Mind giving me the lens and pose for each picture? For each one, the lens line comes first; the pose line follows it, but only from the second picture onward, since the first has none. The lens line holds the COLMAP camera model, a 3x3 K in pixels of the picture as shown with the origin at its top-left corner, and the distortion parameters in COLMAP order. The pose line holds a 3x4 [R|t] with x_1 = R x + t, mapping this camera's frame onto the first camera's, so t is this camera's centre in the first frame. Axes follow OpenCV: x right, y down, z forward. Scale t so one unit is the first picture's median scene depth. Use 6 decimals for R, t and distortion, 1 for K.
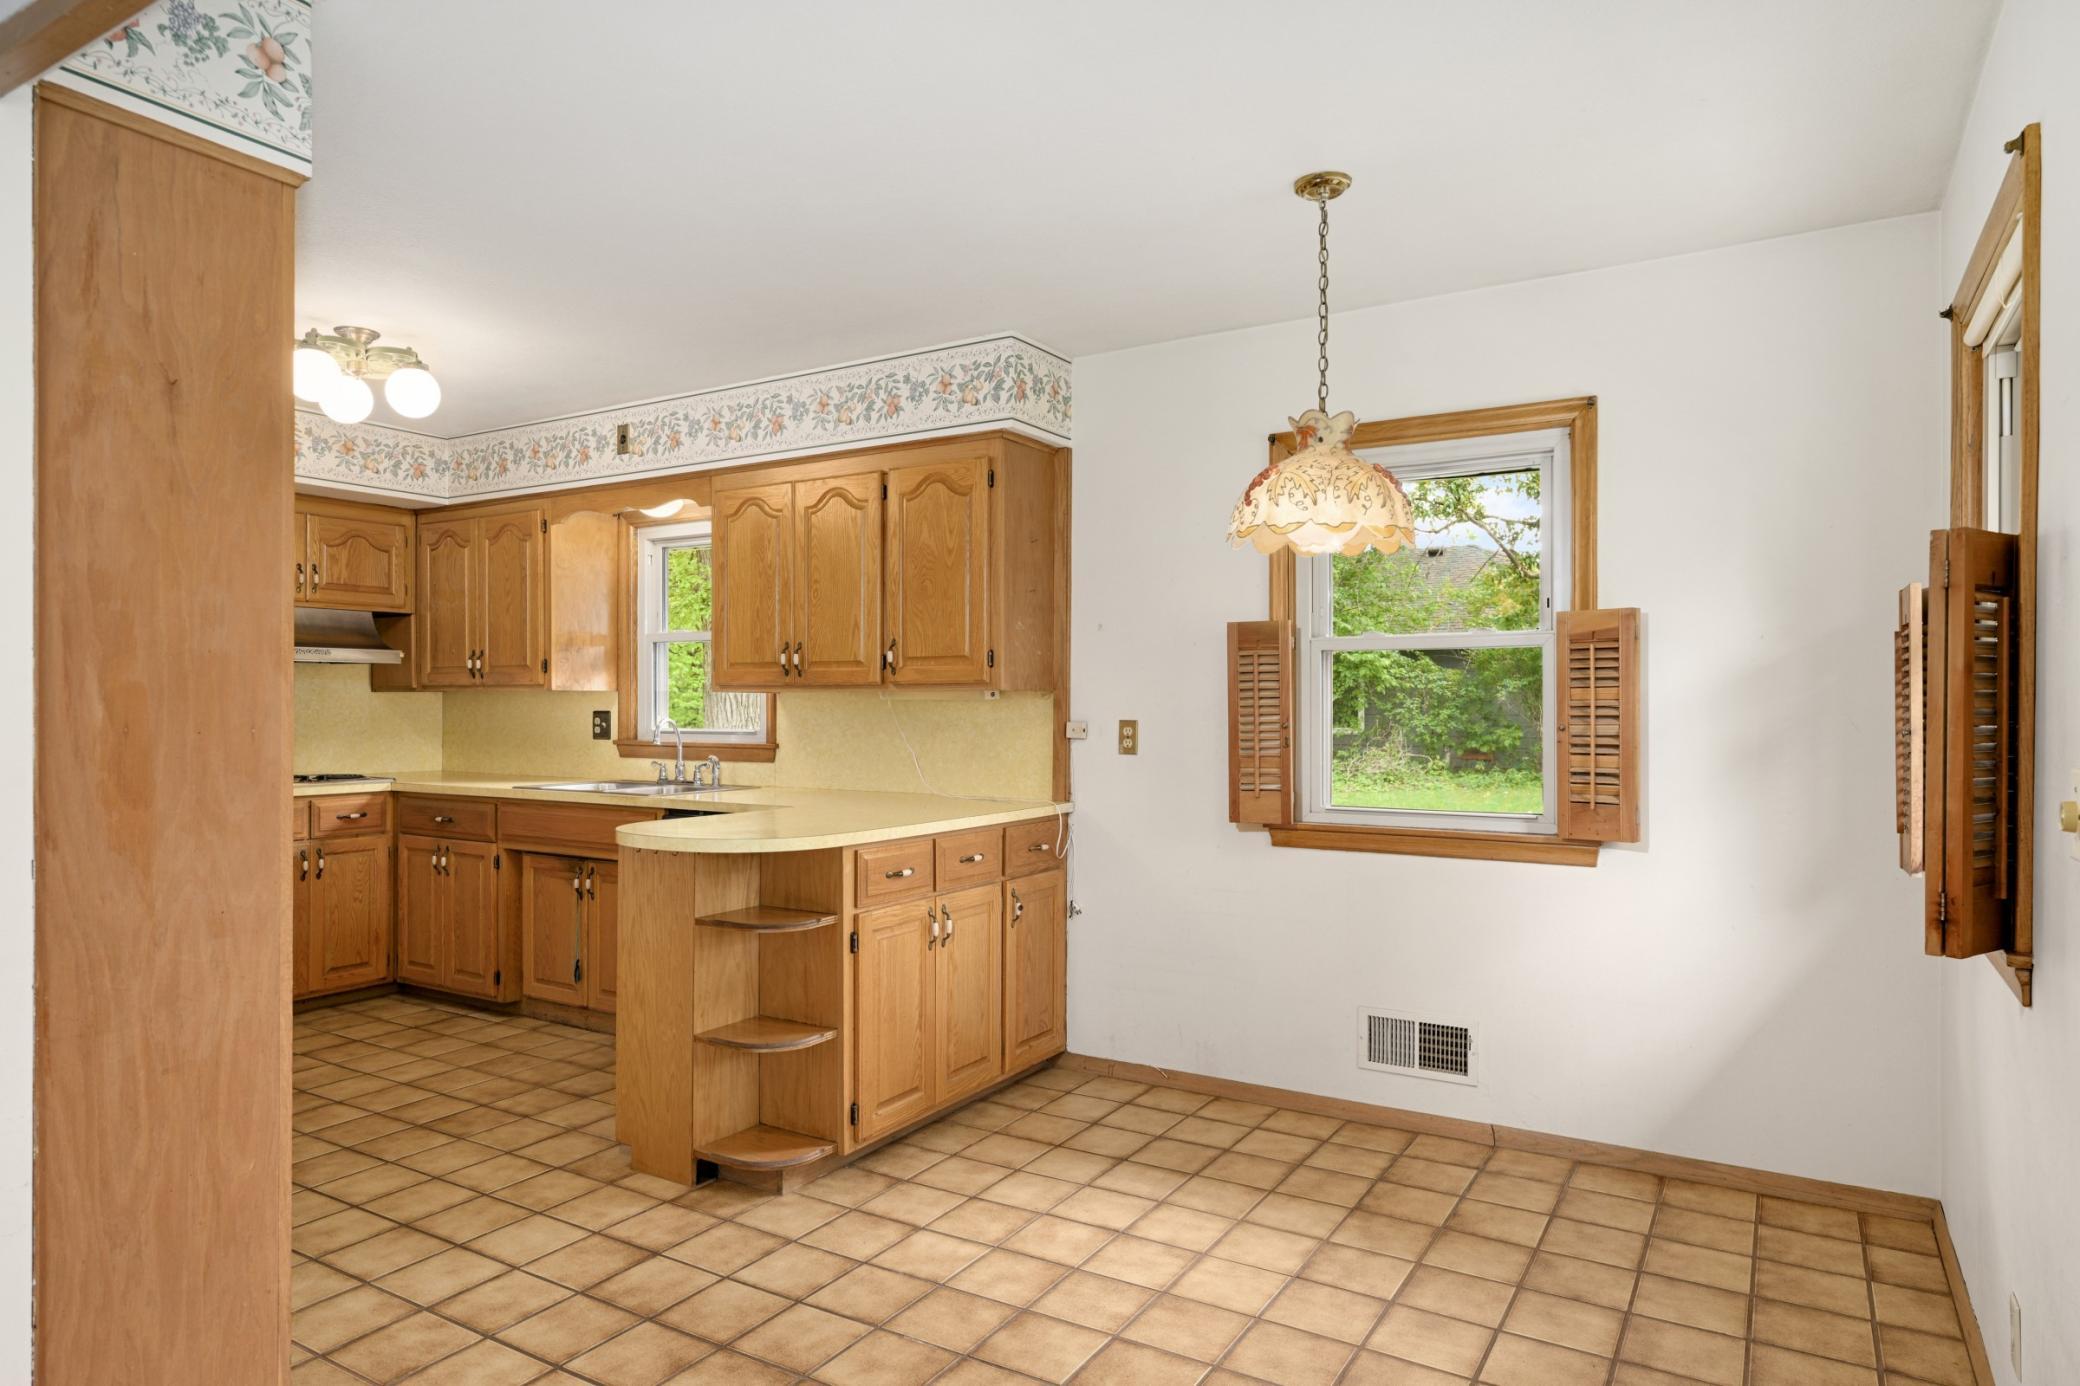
lens RADIAL K [[1227.9, 0, 1044.1], [0, 1227.9, 705.1], [0, 0, 1]] dist [-0.003145, 0.000274]
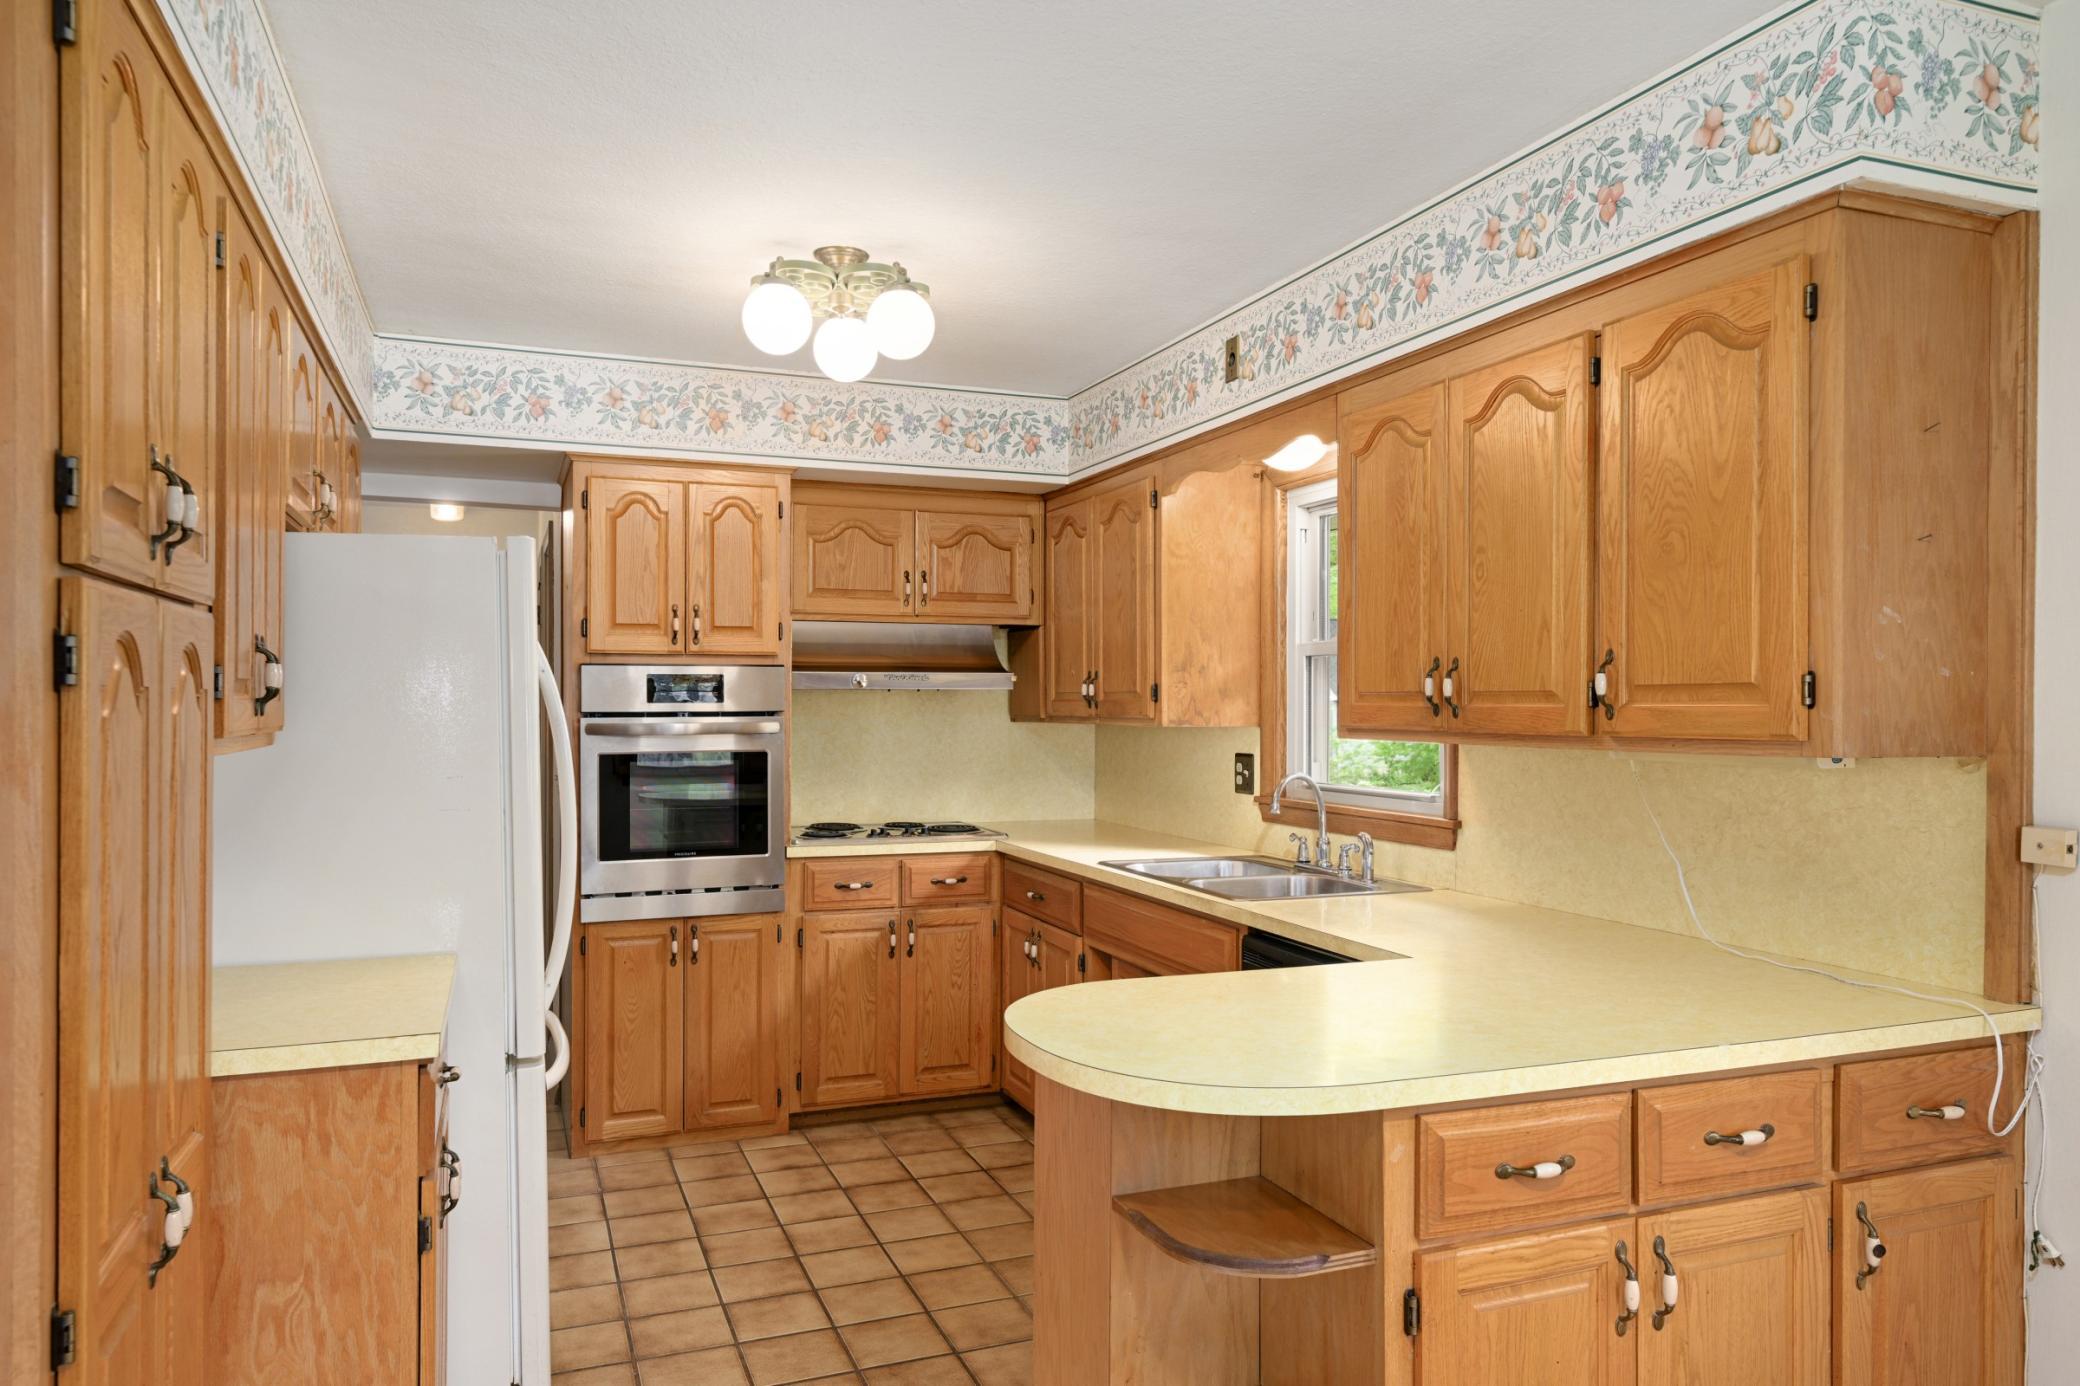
lens RADIAL K [[1378.7, 0, 1039.4], [0, 1378.7, 705.6], [0, 0, 1]] dist [0.004371, 0.001853]
pose [[0.792826, 0.001234, -0.609447, 0.041534], [-0.001630, 0.999999, -0.000095, -0.029861], [0.609446, 0.001069, 0.792827, 0.387666]]
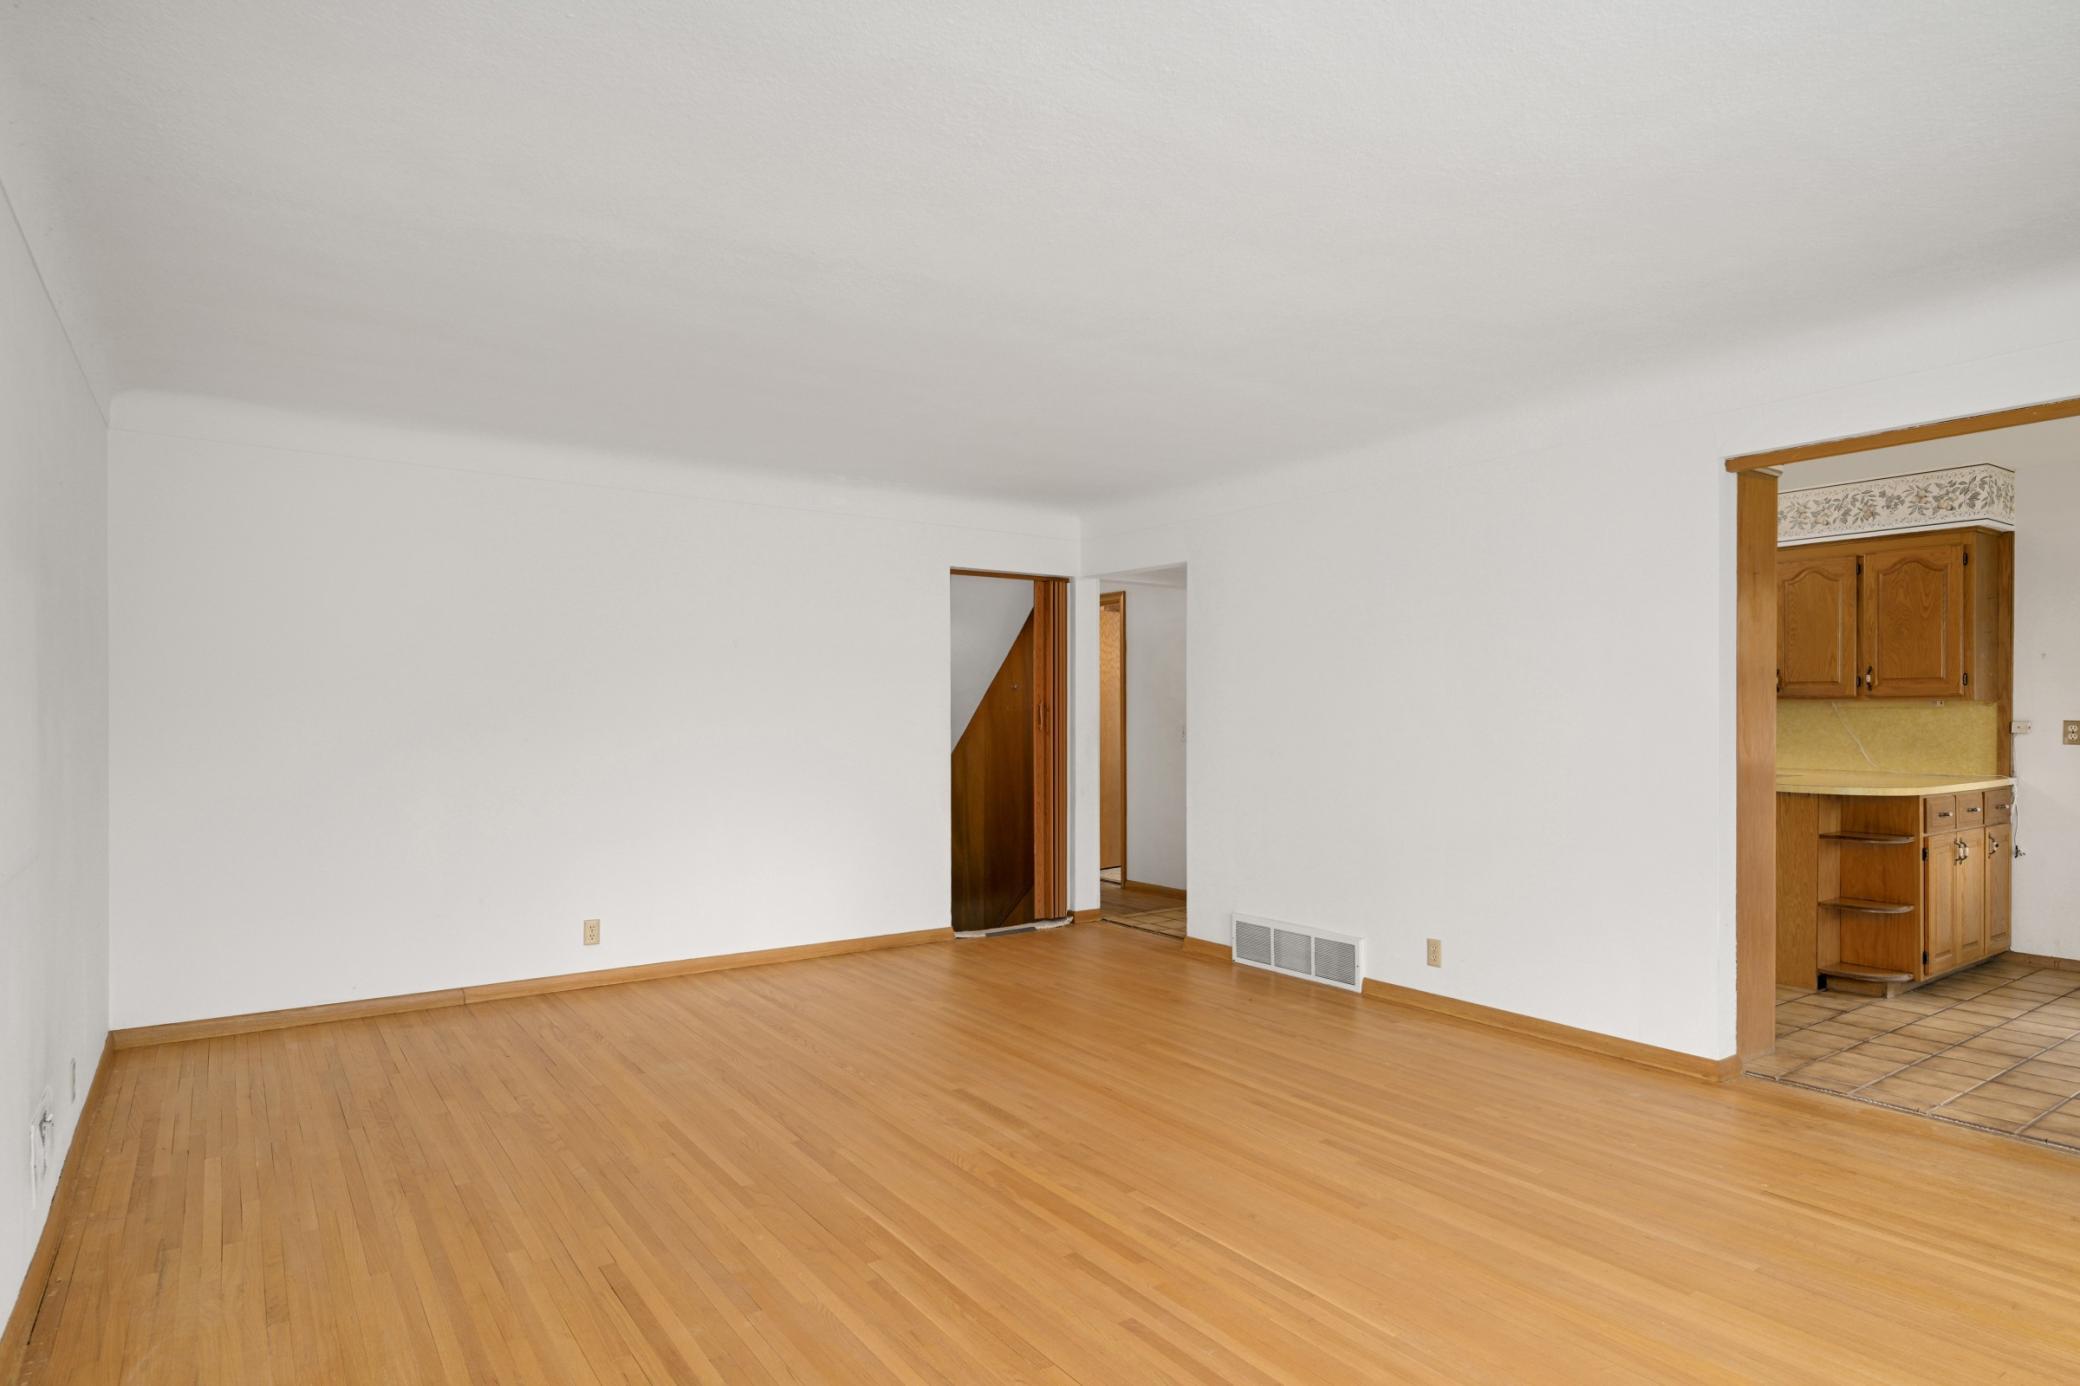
lens RADIAL K [[1145.5, 0, 1041.5], [0, 1145.5, 713.2], [0, 0, 1]] dist [0.006203, 0.001246]
pose [[0.918397, -0.000986, -0.395660, -0.495999], [0.001310, 0.999999, 0.000548, 0.001171], [0.395659, -0.001021, 0.918397, -0.697480]]
